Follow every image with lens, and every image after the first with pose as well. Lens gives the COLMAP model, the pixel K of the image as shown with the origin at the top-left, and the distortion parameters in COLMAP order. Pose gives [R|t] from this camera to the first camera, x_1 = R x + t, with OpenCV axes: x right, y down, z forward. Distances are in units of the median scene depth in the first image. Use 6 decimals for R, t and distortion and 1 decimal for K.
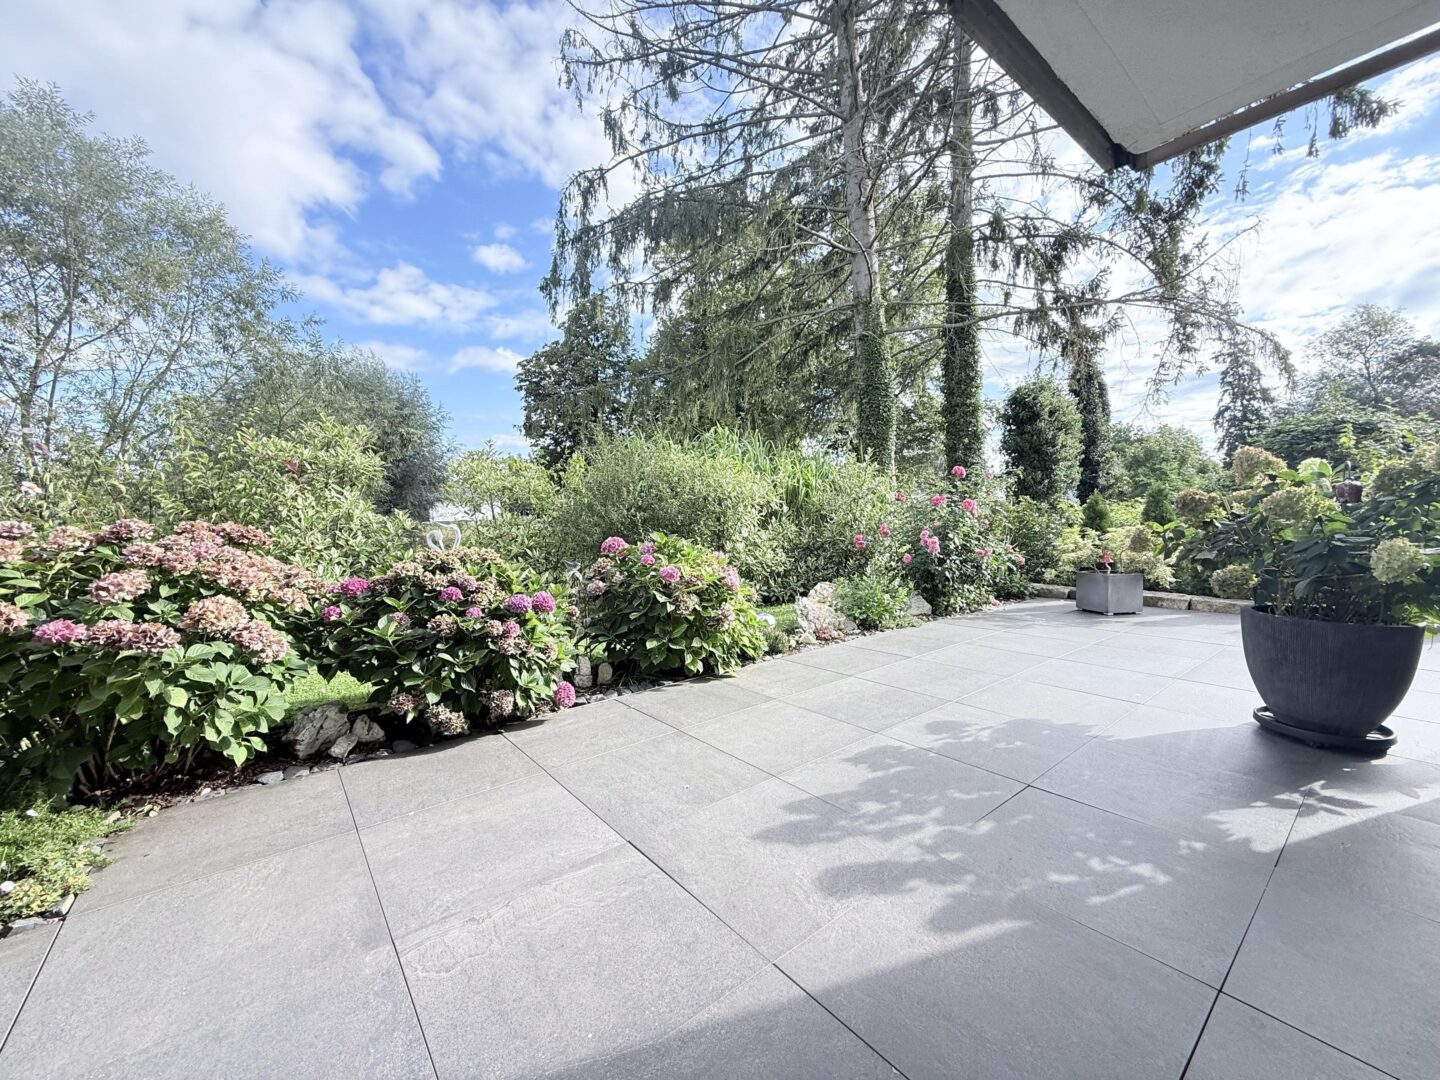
lens RADIAL K [[571.9, 0, 719.0], [0, 571.9, 539.9], [0, 0, 1]] dist [0.001567, -0.000541]
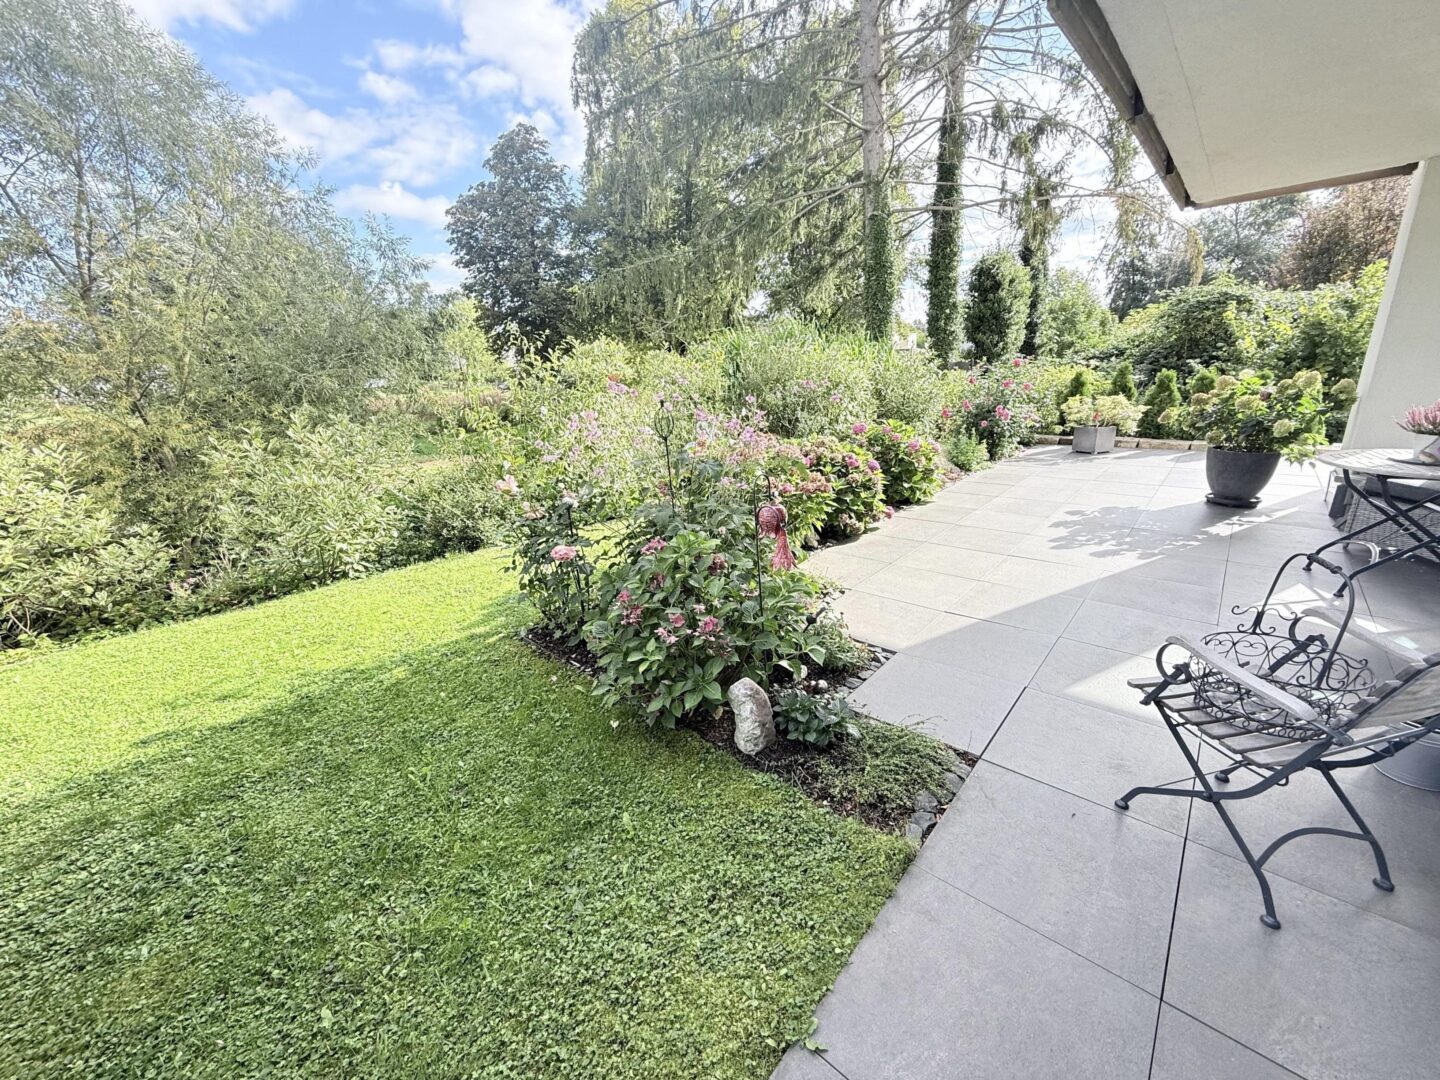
lens RADIAL K [[571.9, 0, 728.2], [0, 571.9, 536.6], [0, 0, 1]] dist [0.001567, -0.000541]
pose [[0.984879, -0.078477, 0.154453, -0.903910], [0.039184, 0.969322, 0.242650, -0.110087], [-0.168757, -0.232929, 0.957740, -0.615113]]
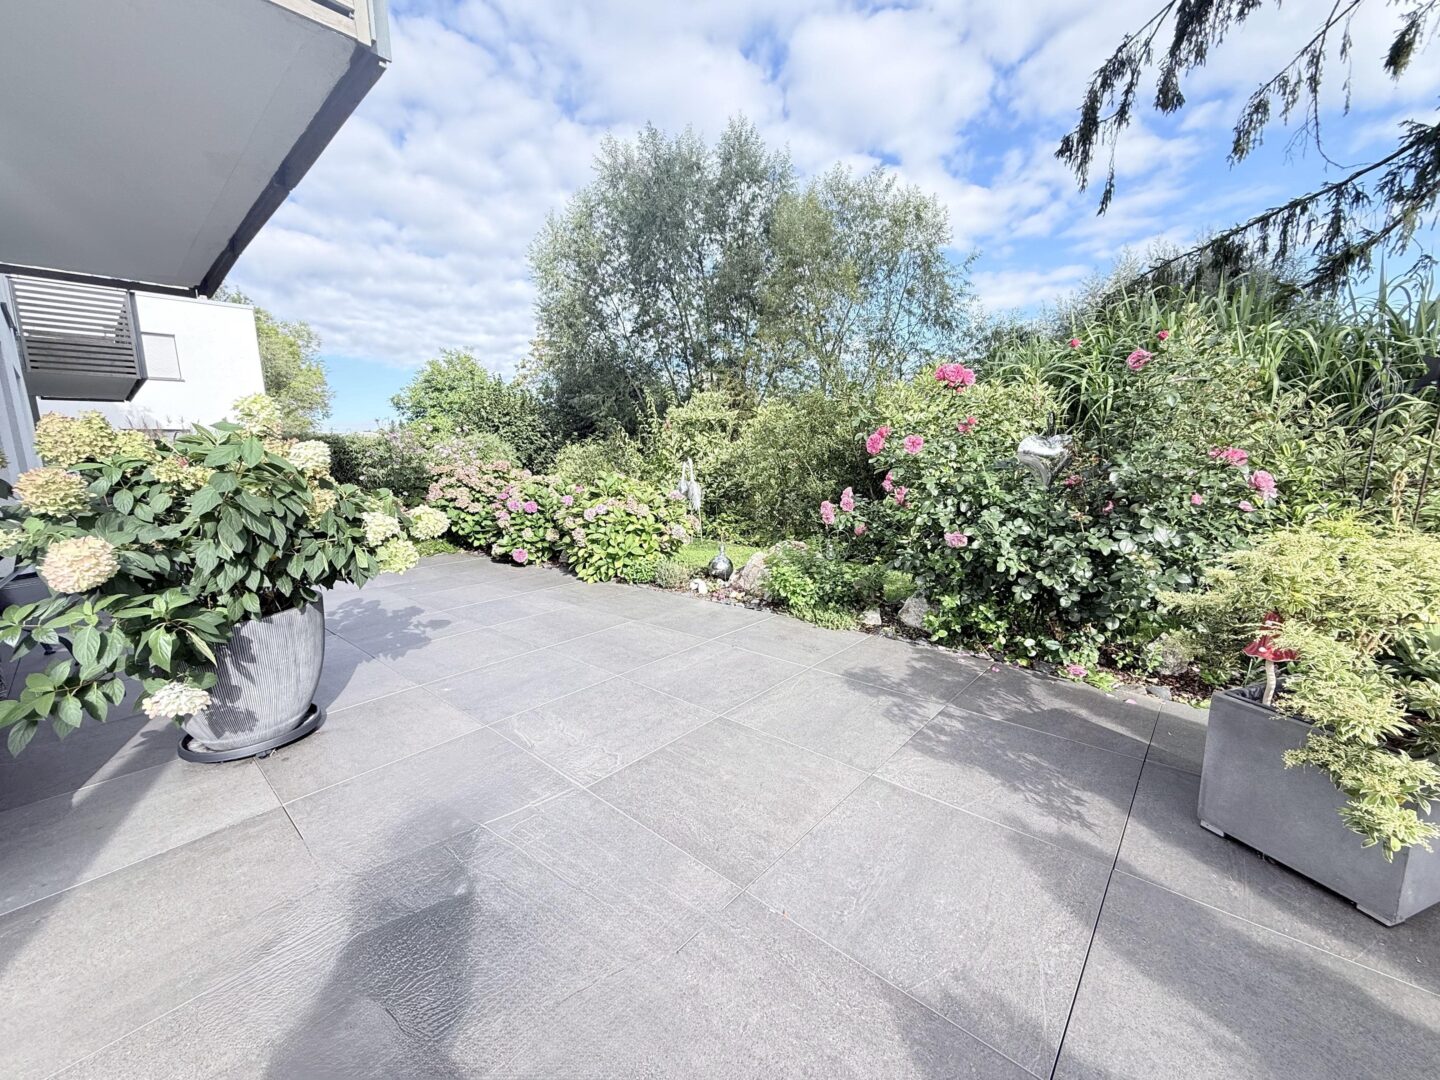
lens RADIAL K [[571.9, 0, 715.4], [0, 571.9, 544.2], [0, 0, 1]] dist [0.001567, -0.000541]
pose [[0.159792, 0.173706, -0.971747, 1.450374], [-0.014358, 0.984701, 0.173661, -0.092323], [0.987046, -0.013797, 0.159842, 1.148808]]
